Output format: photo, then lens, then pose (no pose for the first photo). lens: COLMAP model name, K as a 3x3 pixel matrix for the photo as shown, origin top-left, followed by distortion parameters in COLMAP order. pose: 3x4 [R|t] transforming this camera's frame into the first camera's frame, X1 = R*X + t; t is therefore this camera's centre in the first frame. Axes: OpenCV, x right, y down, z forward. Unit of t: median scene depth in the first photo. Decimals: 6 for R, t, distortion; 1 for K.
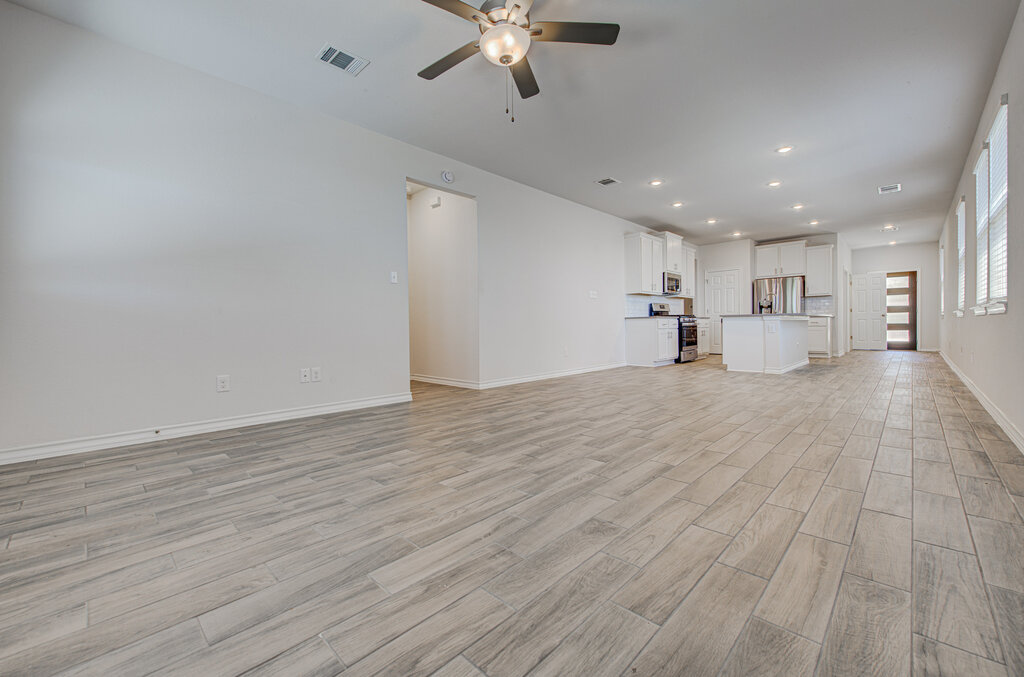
lens RADIAL K [[406.2, 0, 512.0], [0, 406.2, 334.3], [0, 0, 1]] dist [-0.011872, -0.000123]
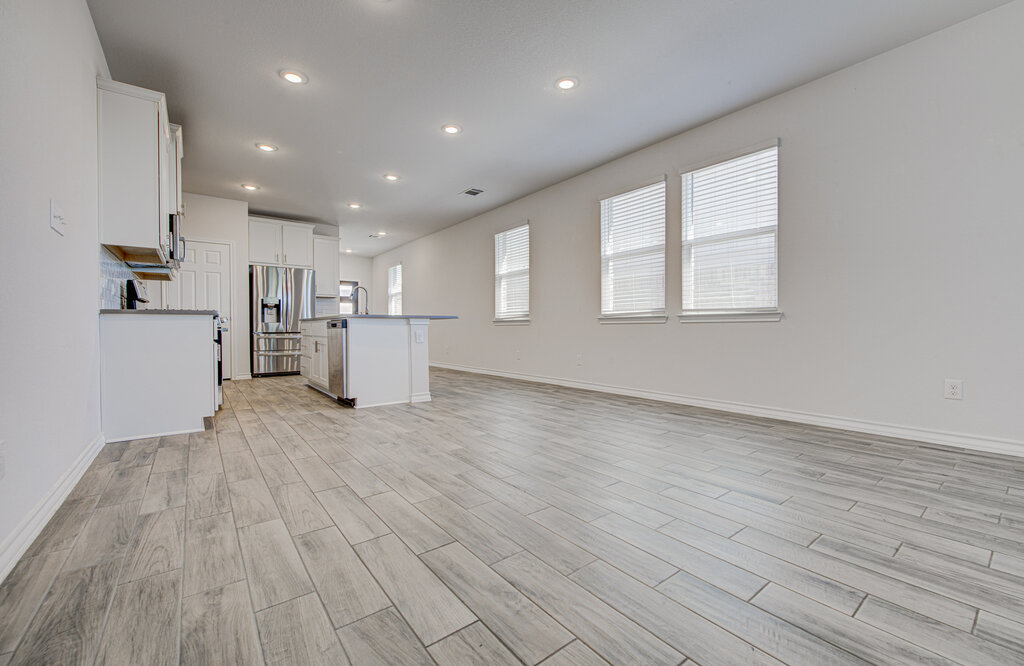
lens RADIAL K [[415.9, 0, 513.8], [0, 415.9, 332.5], [0, 0, 1]] dist [-0.011436, 0.000036]
pose [[0.135425, 0.003485, 0.990782, -0.028367], [0.018941, 0.999802, -0.006106, -0.009818], [-0.990607, 0.019593, 0.135332, 0.492886]]
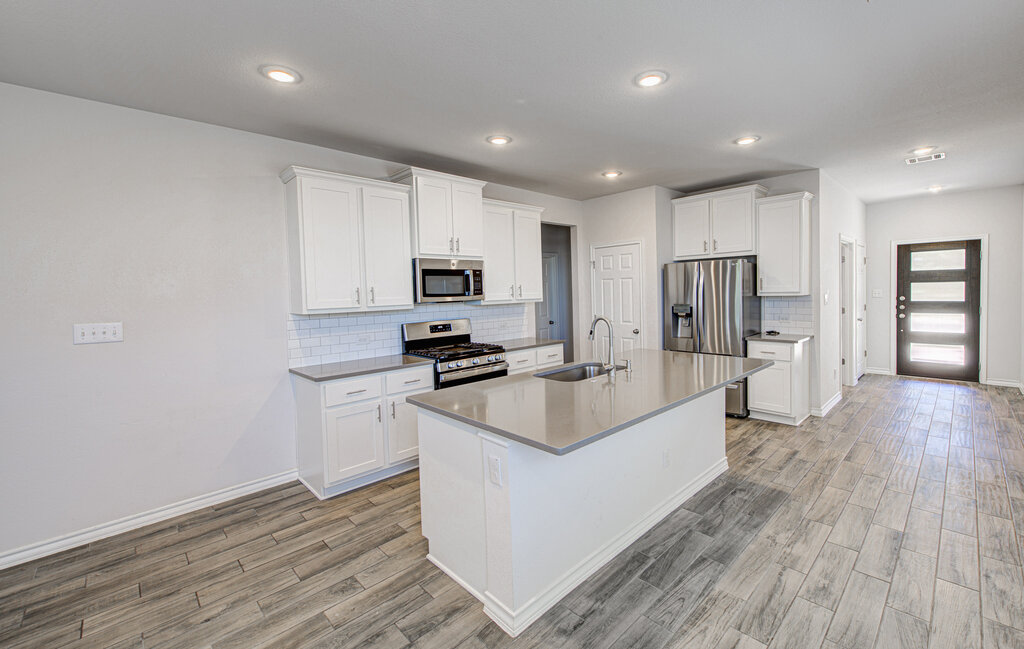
lens RADIAL K [[424.9, 0, 536.6], [0, 424.9, 305.5], [0, 0, 1]] dist [0.001462, 0.000009]
pose [[0.999926, -0.010808, -0.005516, 0.448993], [0.010905, 0.999781, 0.017889, -0.094234], [0.005321, -0.017948, 0.999825, 0.458971]]
